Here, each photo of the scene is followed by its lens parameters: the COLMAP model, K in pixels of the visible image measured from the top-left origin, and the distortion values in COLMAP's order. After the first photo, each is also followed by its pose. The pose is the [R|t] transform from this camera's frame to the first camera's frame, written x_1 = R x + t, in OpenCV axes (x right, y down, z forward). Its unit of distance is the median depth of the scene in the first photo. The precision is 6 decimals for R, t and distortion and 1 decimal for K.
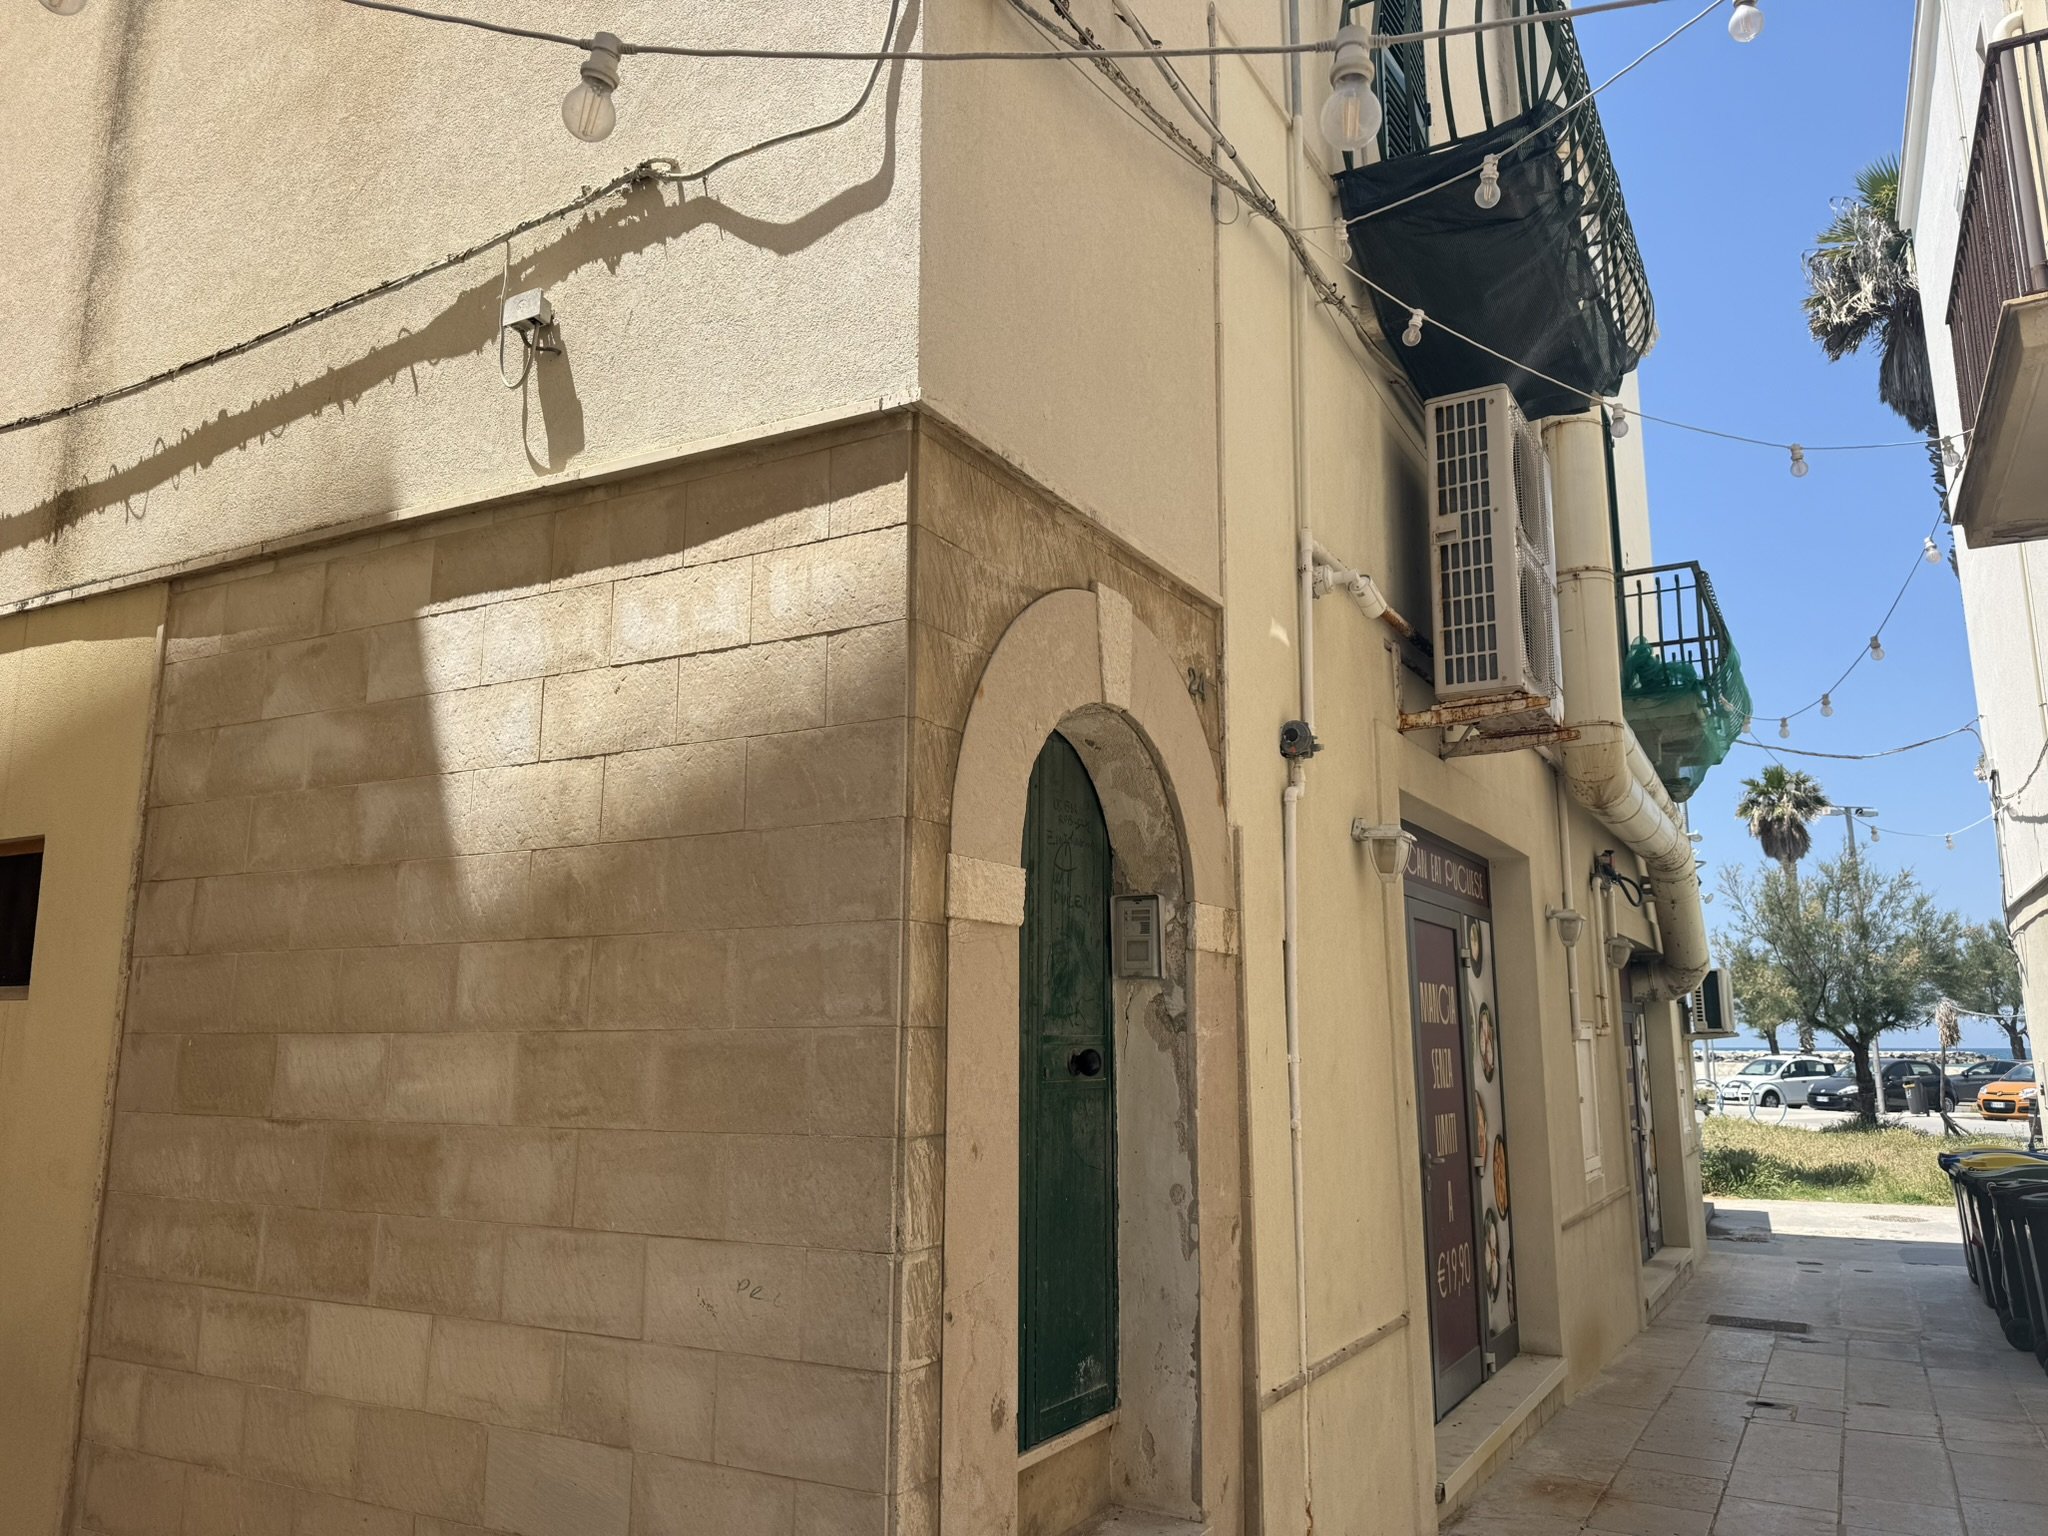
lens RADIAL K [[1428.0, 0, 1024.0], [0, 1428.0, 768.0], [0, 0, 1]] dist [0.118485, -0.173112]
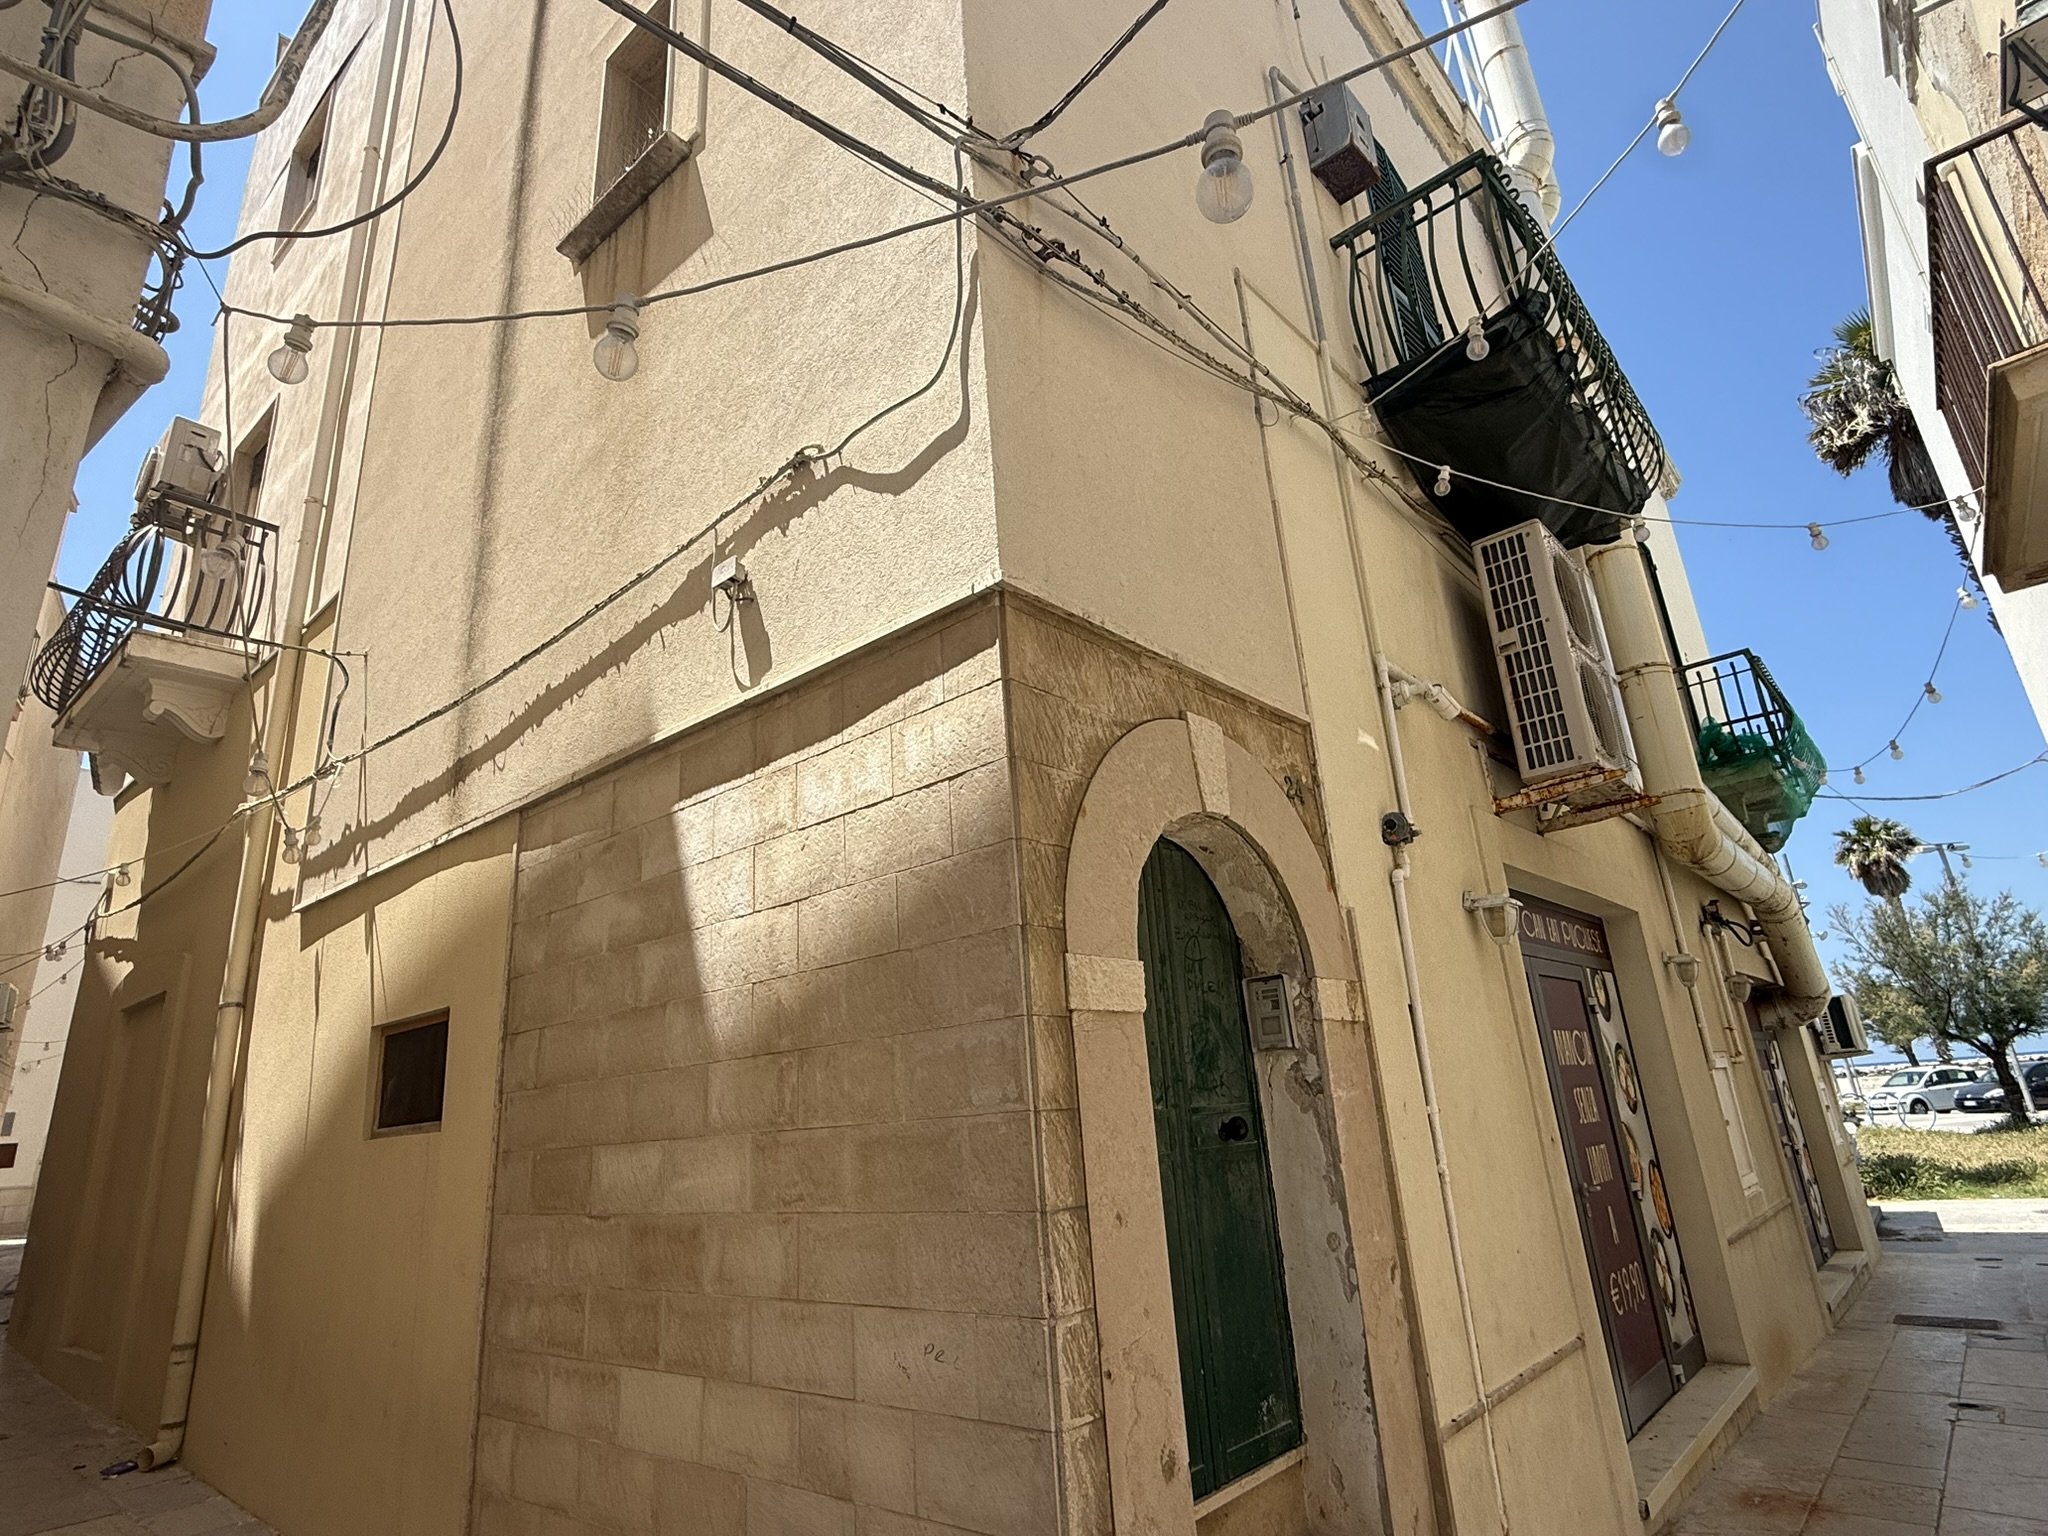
lens RADIAL K [[1064.7, 0, 1029.1], [0, 1064.7, 774.1], [0, 0, 1]] dist [0.003375, 0.001323]
pose [[0.975779, -0.129293, -0.176464, 0.066045], [0.107174, 0.985755, -0.129616, 0.019301], [0.190708, 0.107565, 0.975736, 0.106016]]
